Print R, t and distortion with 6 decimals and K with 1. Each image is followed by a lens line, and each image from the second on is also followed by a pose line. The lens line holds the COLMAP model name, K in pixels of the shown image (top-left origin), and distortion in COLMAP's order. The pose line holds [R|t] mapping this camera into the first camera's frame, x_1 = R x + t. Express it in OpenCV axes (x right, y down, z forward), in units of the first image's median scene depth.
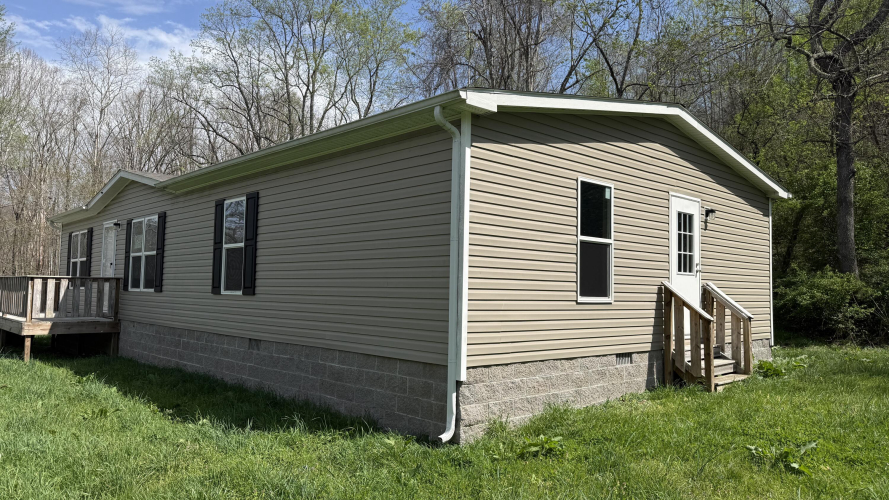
lens RADIAL K [[642.8, 0, 444.4], [0, 642.8, 249.1], [0, 0, 1]] dist [-0.005878, -0.002058]
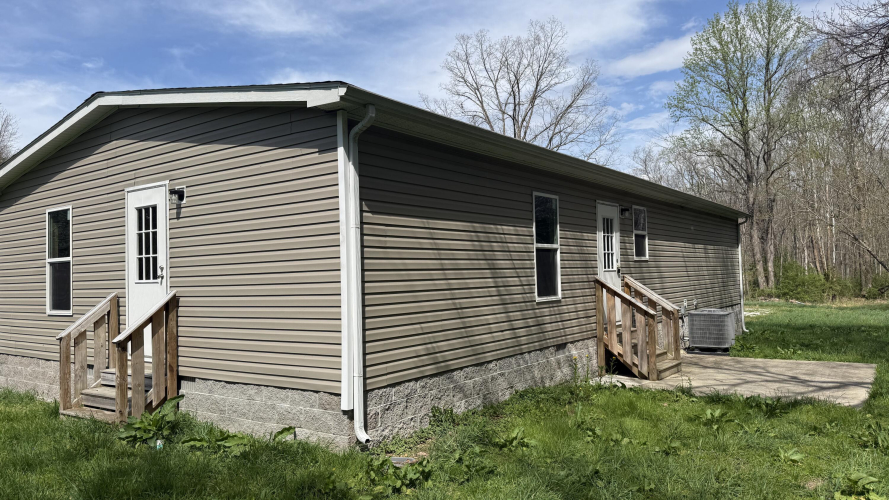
lens RADIAL K [[642.8, 0, 444.2], [0, 642.8, 253.1], [0, 0, 1]] dist [-0.005878, -0.002058]
pose [[0.194219, -0.054254, -0.979457, 1.241790], [0.098383, 0.994512, -0.035580, 0.068252], [0.976012, -0.089451, 0.198491, 1.206648]]
